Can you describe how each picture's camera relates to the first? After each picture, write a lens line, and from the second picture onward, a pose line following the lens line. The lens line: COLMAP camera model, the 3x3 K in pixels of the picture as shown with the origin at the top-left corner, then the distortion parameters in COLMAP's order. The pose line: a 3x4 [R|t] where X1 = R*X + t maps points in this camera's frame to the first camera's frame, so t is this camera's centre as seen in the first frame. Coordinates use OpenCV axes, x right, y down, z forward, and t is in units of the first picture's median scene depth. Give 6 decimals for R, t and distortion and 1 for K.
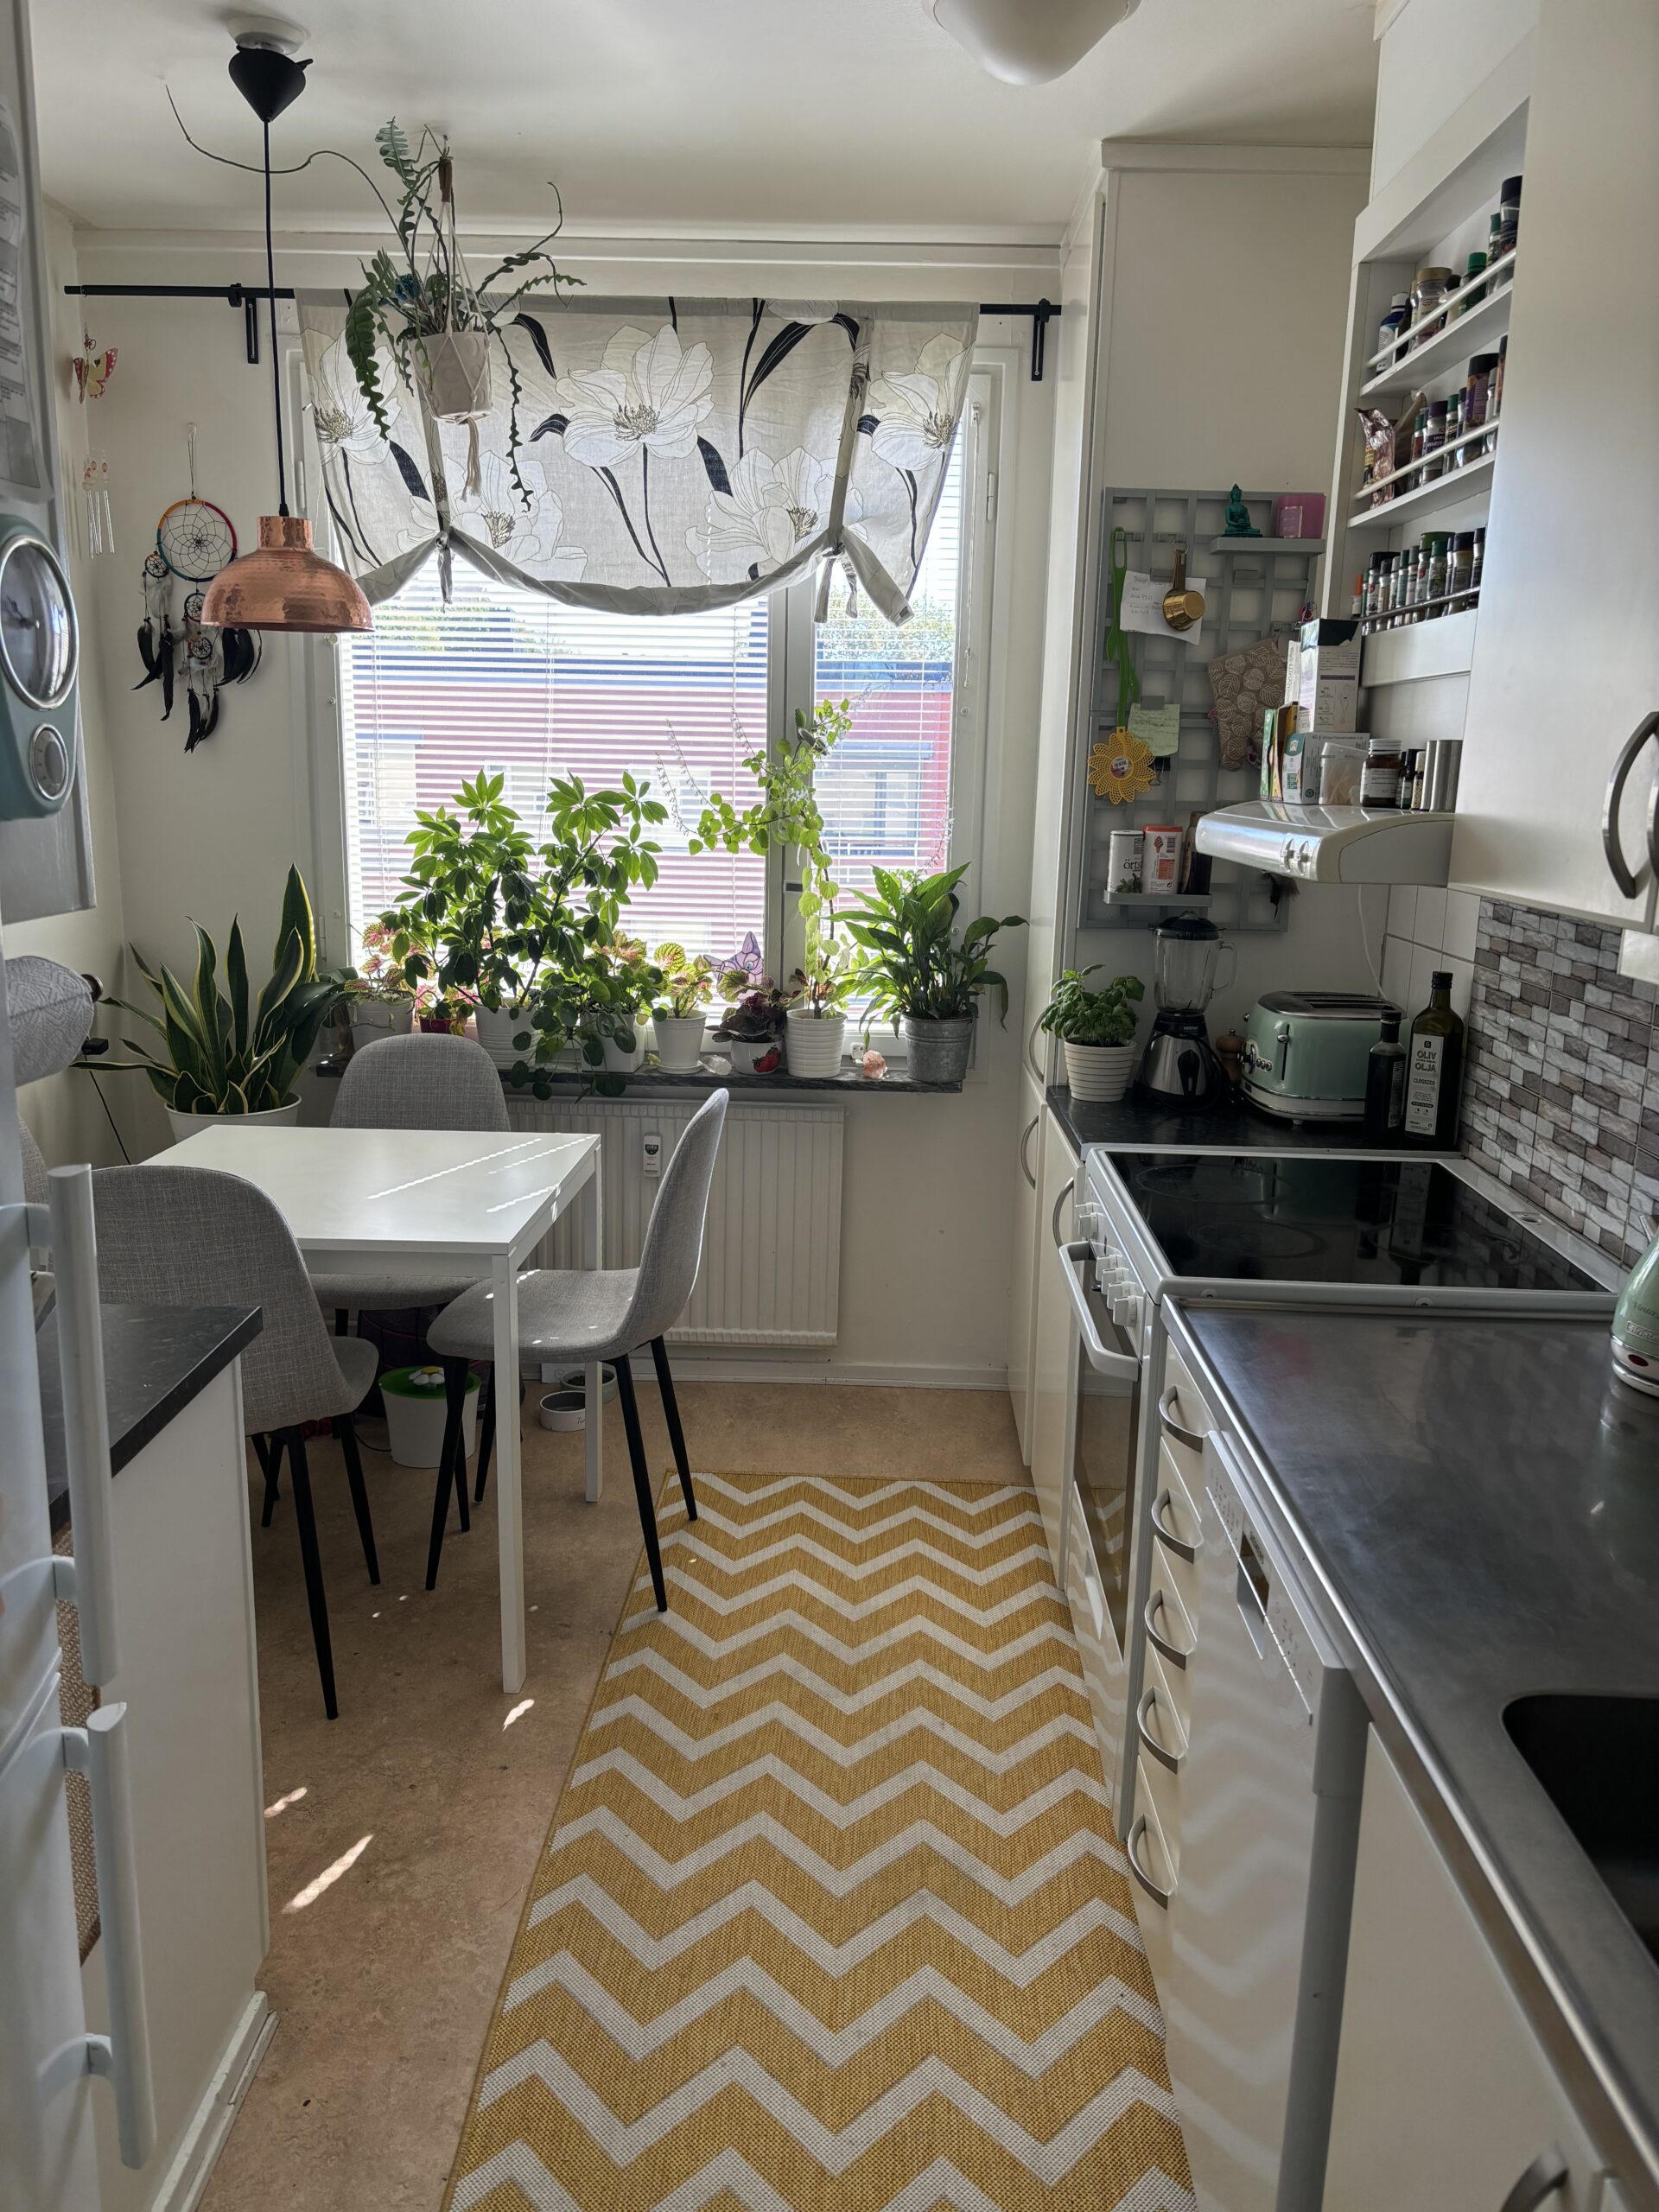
lens RADIAL K [[1666.6, 0, 829.5], [0, 1666.6, 1106.0], [0, 0, 1]] dist [0.100292, -0.167090]
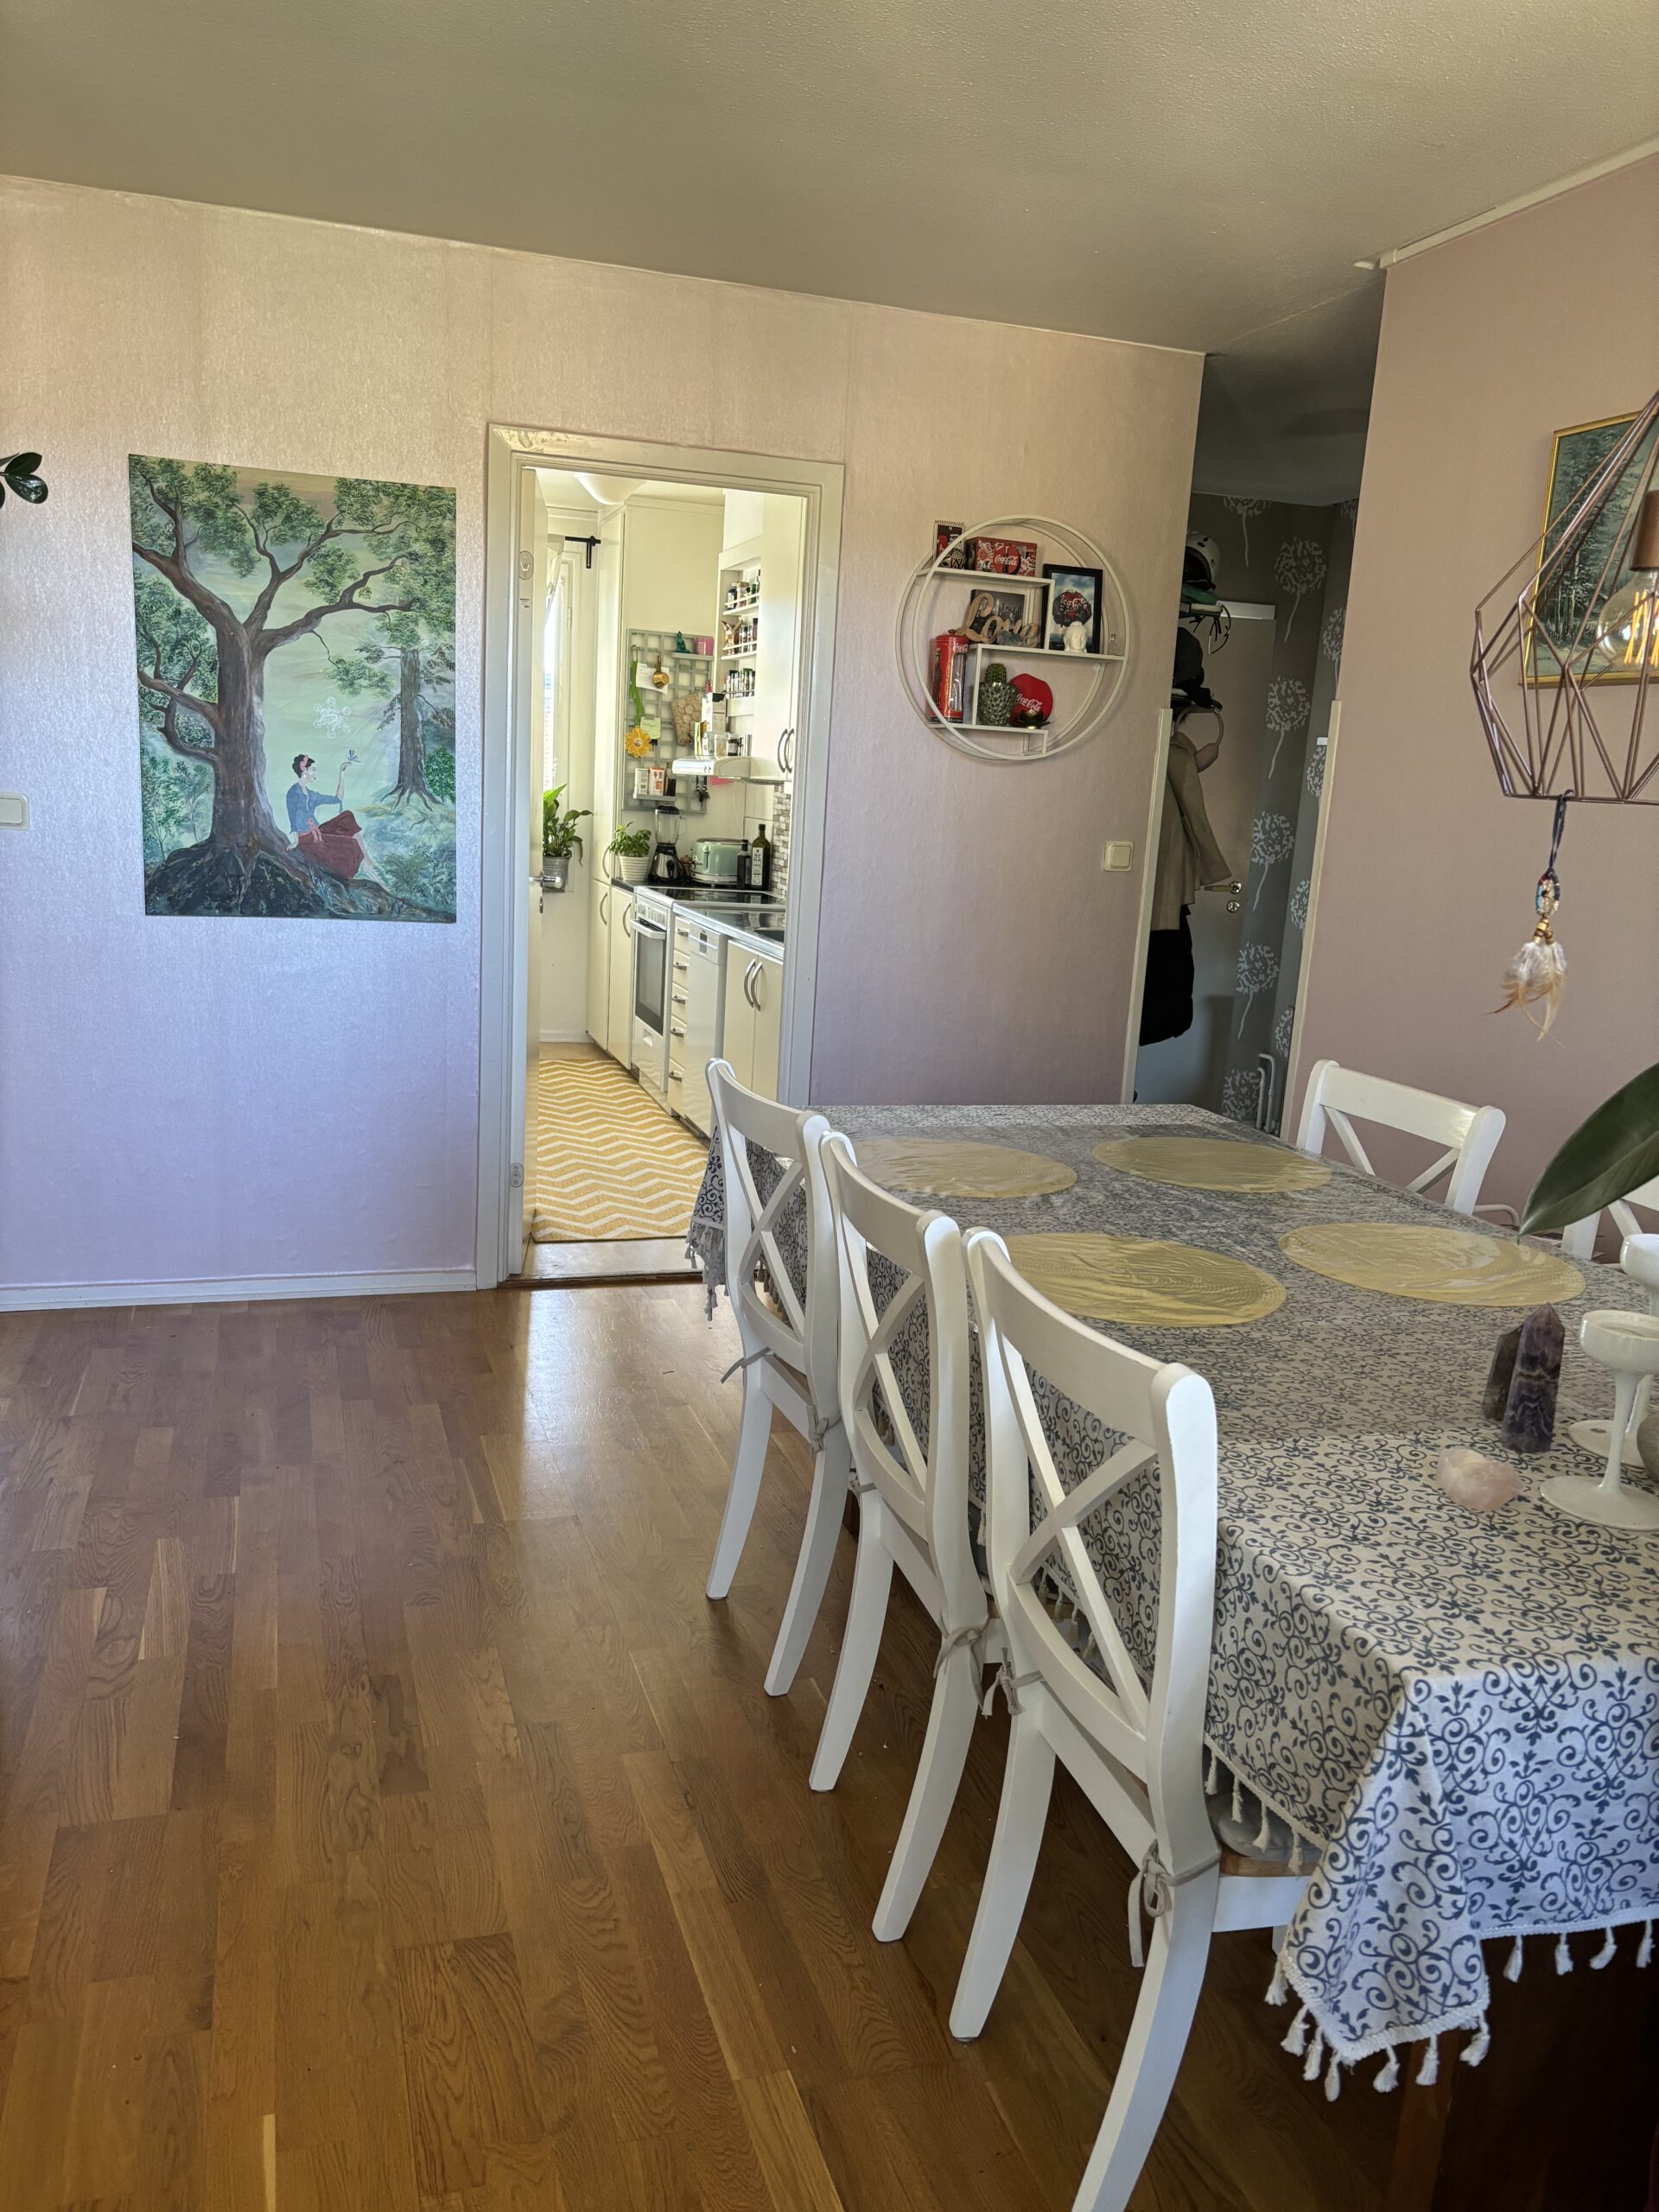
lens RADIAL K [[1666.6, 0, 829.5], [0, 1666.6, 1106.0], [0, 0, 1]] dist [0.100292, -0.167090]
pose [[0.944290, -0.029714, 0.327771, -0.379716], [0.030197, 0.999537, 0.003615, 0.327597], [-0.327726, 0.006484, 0.944750, -1.397241]]
